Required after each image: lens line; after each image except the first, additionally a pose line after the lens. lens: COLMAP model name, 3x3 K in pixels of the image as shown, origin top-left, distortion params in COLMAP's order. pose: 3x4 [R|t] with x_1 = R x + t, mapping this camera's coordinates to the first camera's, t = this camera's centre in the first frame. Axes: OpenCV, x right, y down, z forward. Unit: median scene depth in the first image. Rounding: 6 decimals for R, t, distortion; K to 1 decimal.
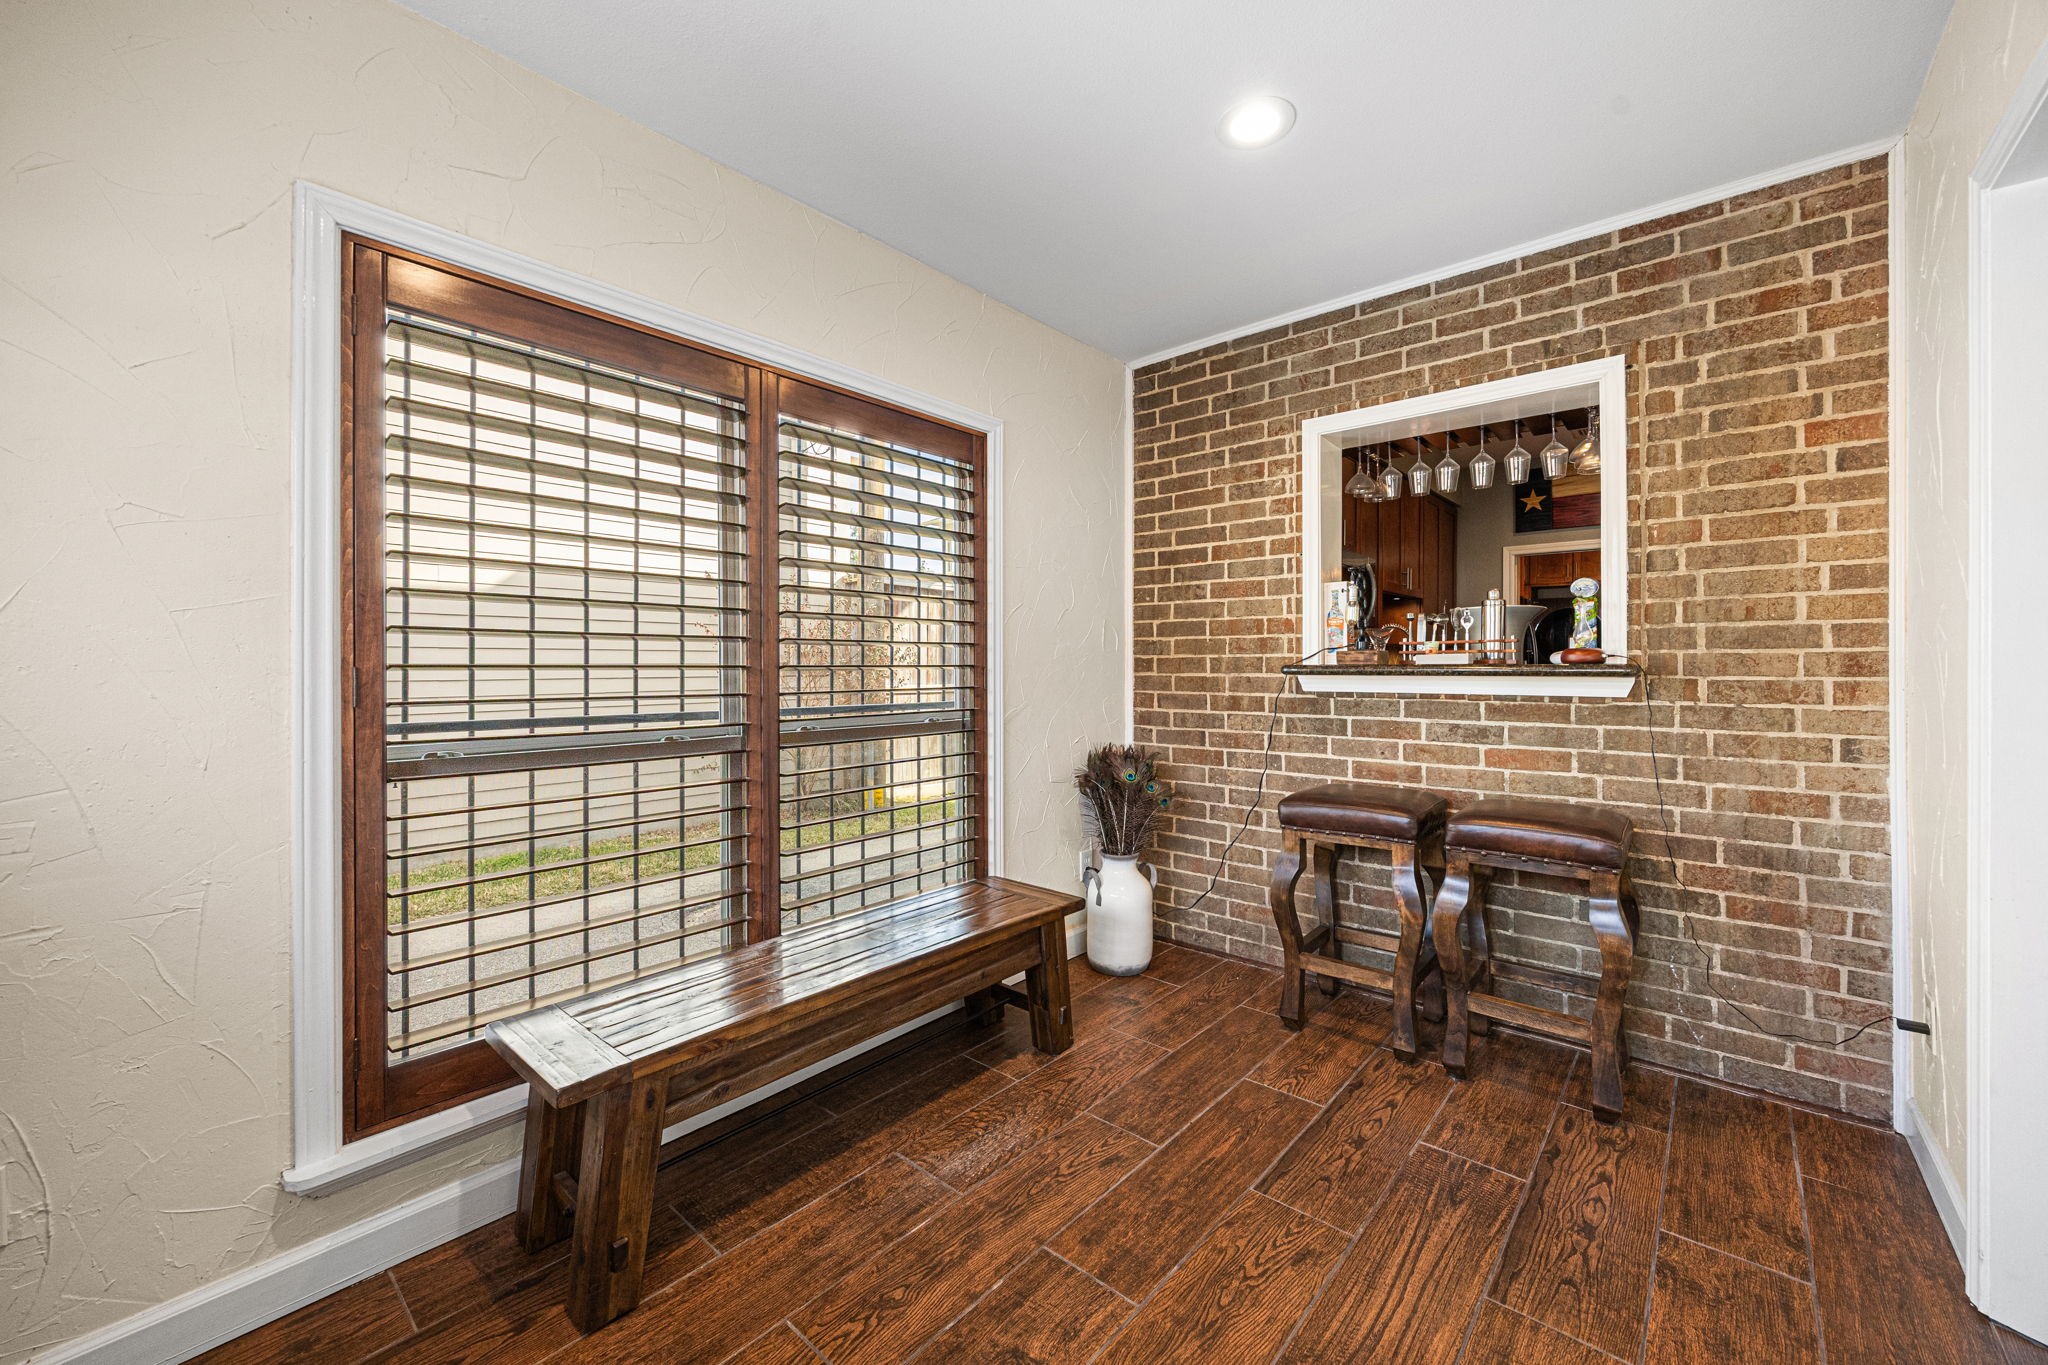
lens RADIAL K [[798.0, 0, 1026.7], [0, 798.0, 673.1], [0, 0, 1]] dist [0.002897, 0.000770]
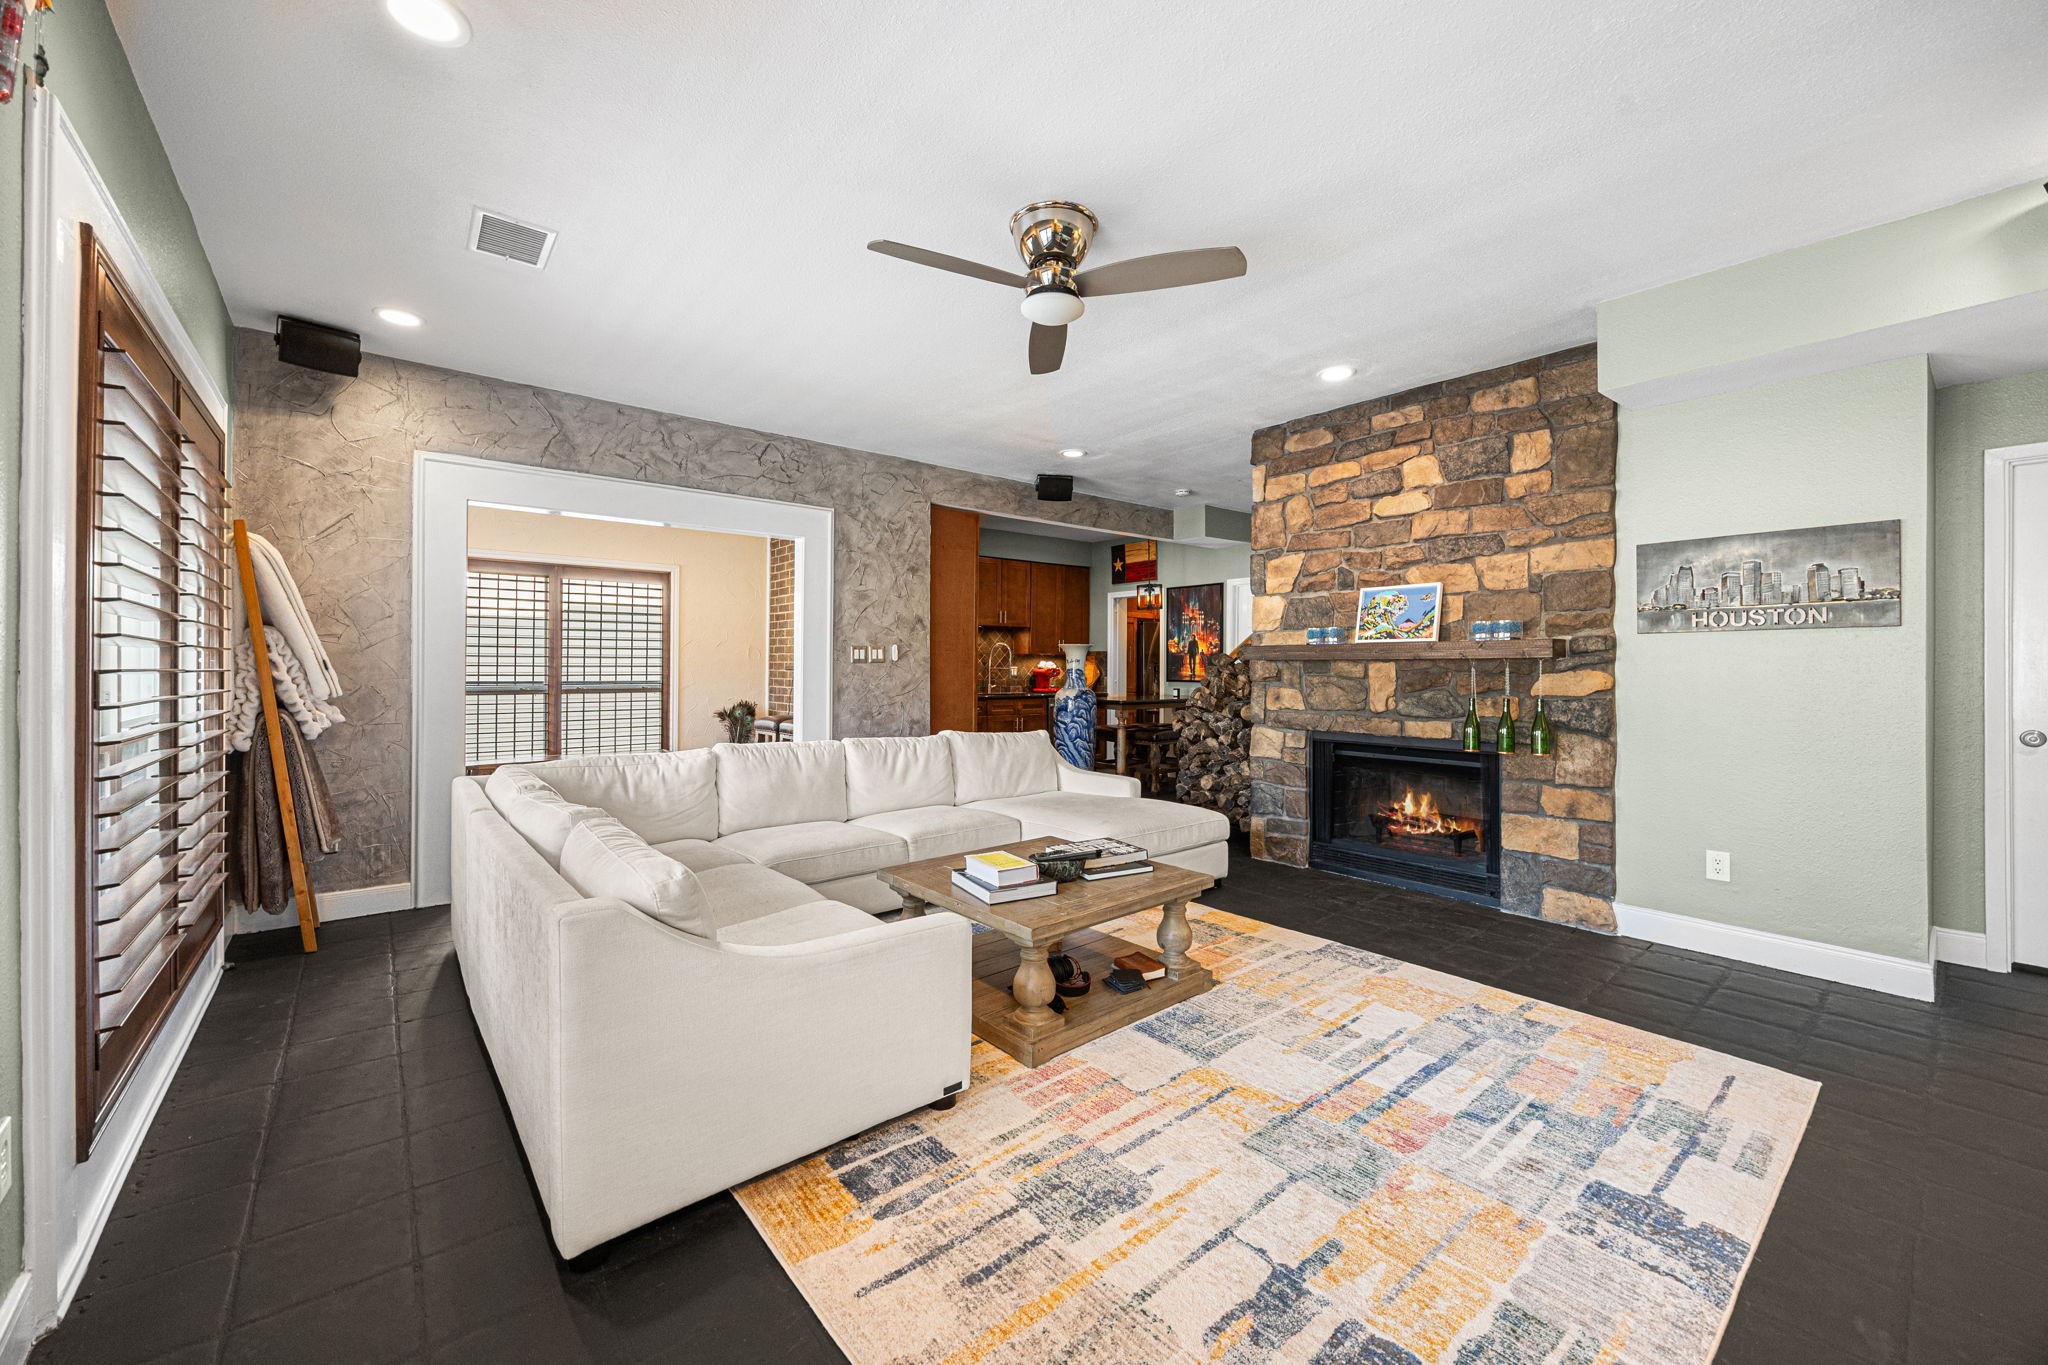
lens RADIAL K [[798.0, 0, 1026.0], [0, 798.0, 669.8], [0, 0, 1]] dist [0.002897, 0.000770]
pose [[0.985564, 0.003737, -0.169261, 1.563625], [-0.003992, 0.999991, -0.001165, 0.001830], [0.169255, 0.001824, 0.985571, -1.368676]]
